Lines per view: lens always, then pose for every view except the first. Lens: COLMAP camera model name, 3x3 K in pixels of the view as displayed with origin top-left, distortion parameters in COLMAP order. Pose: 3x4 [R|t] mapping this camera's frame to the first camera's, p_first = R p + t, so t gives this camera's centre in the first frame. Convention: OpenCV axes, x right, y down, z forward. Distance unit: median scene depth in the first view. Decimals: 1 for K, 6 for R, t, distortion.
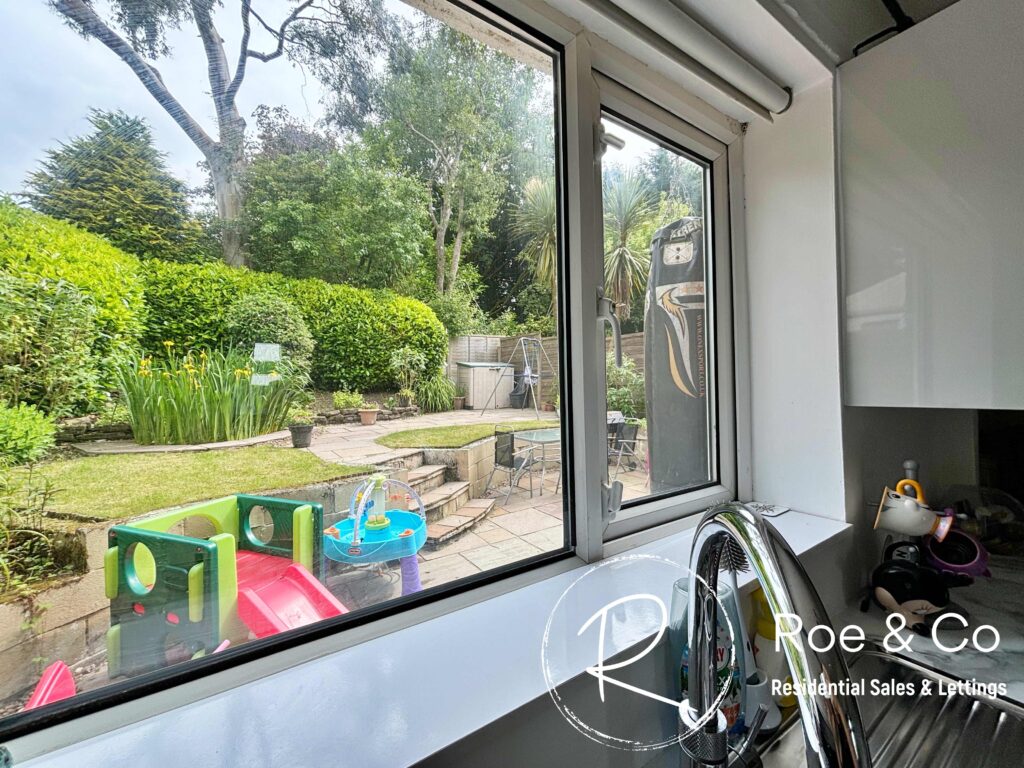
lens RADIAL K [[409.2, 0, 511.7], [0, 409.2, 388.1], [0, 0, 1]] dist [0.001215, 0.000183]
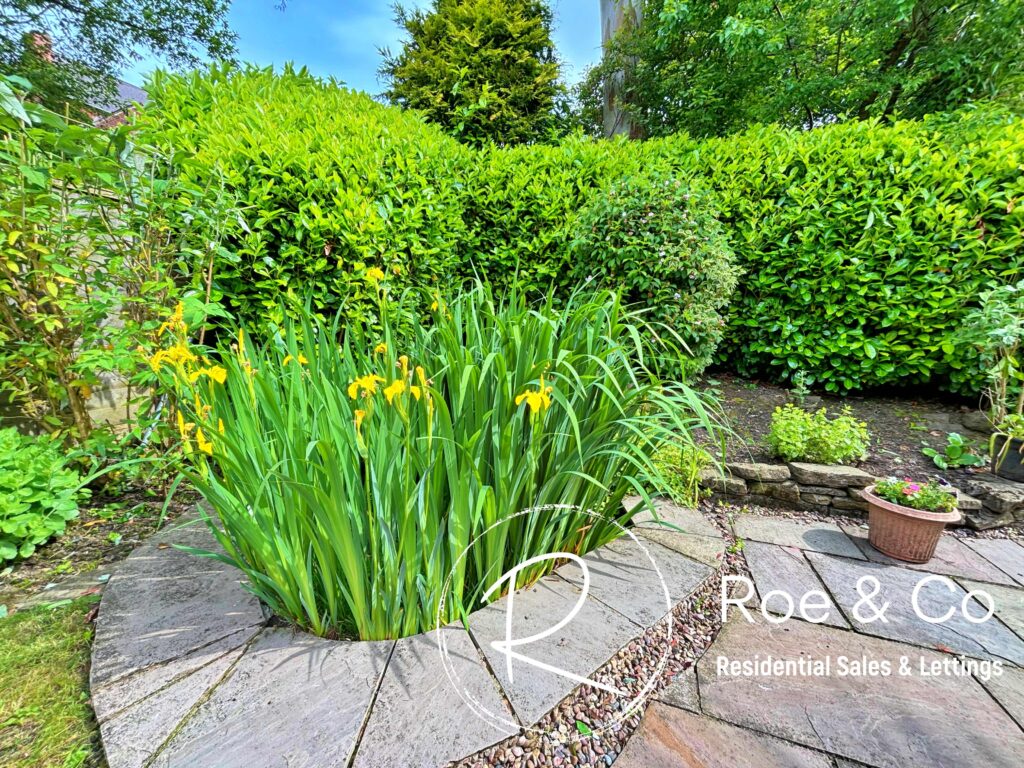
lens RADIAL K [[409.2, 0, 511.7], [0, 409.2, 388.1], [0, 0, 1]] dist [0.001215, 0.000183]
pose [[0.602378, 0.159152, -0.782184, -0.264015], [-0.060690, 0.986217, 0.153927, -0.042682], [0.795900, -0.045251, 0.603734, 0.533816]]
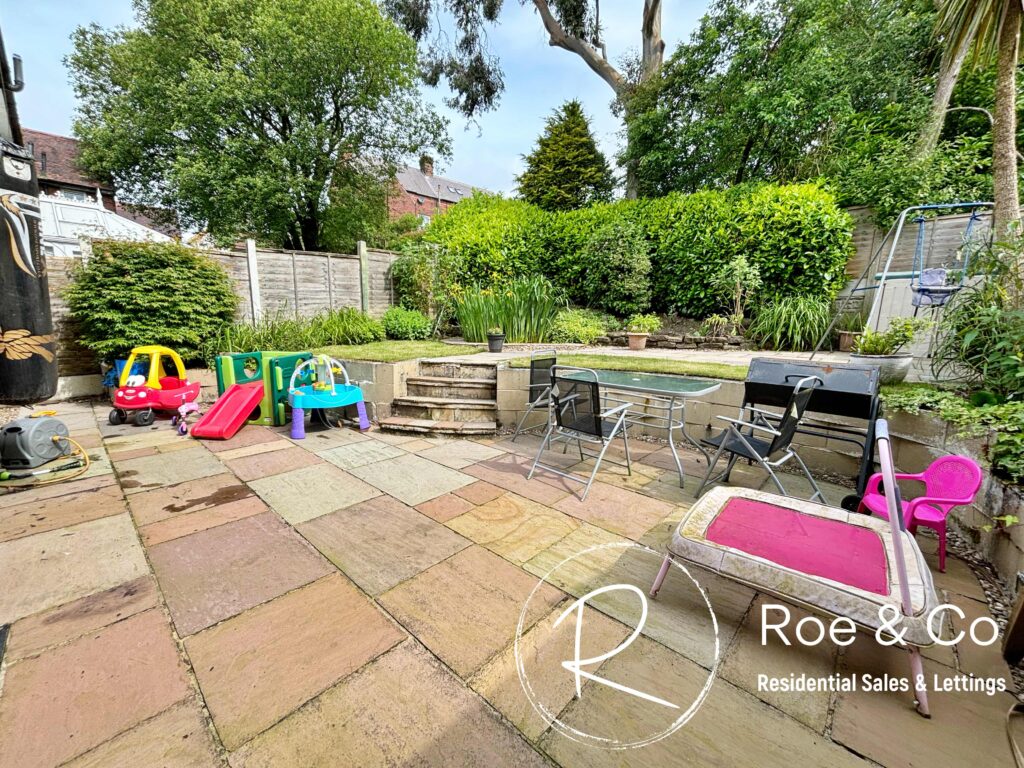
lens RADIAL K [[409.2, 0, 511.7], [0, 409.2, 388.1], [0, 0, 1]] dist [0.001215, 0.000183]
pose [[0.245143, 0.183306, -0.952000, 0.413489], [-0.032552, 0.982965, 0.180886, 0.013637], [0.968940, -0.013353, 0.246935, 0.427966]]
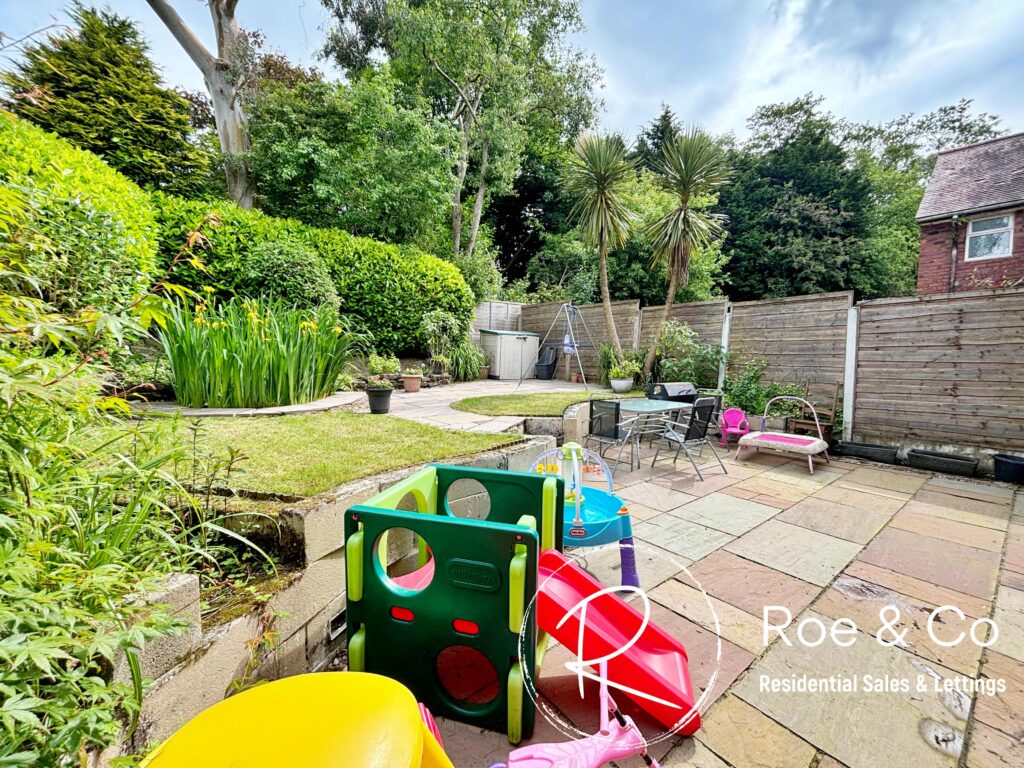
lens RADIAL K [[412.2, 0, 516.8], [0, 412.2, 385.6], [0, 0, 1]] dist [-0.000815, -0.000458]
pose [[0.995807, 0.021231, 0.088980, -0.169971], [-0.026123, 0.998190, 0.054173, 0.016541], [-0.087669, -0.056270, 0.994559, 0.055913]]
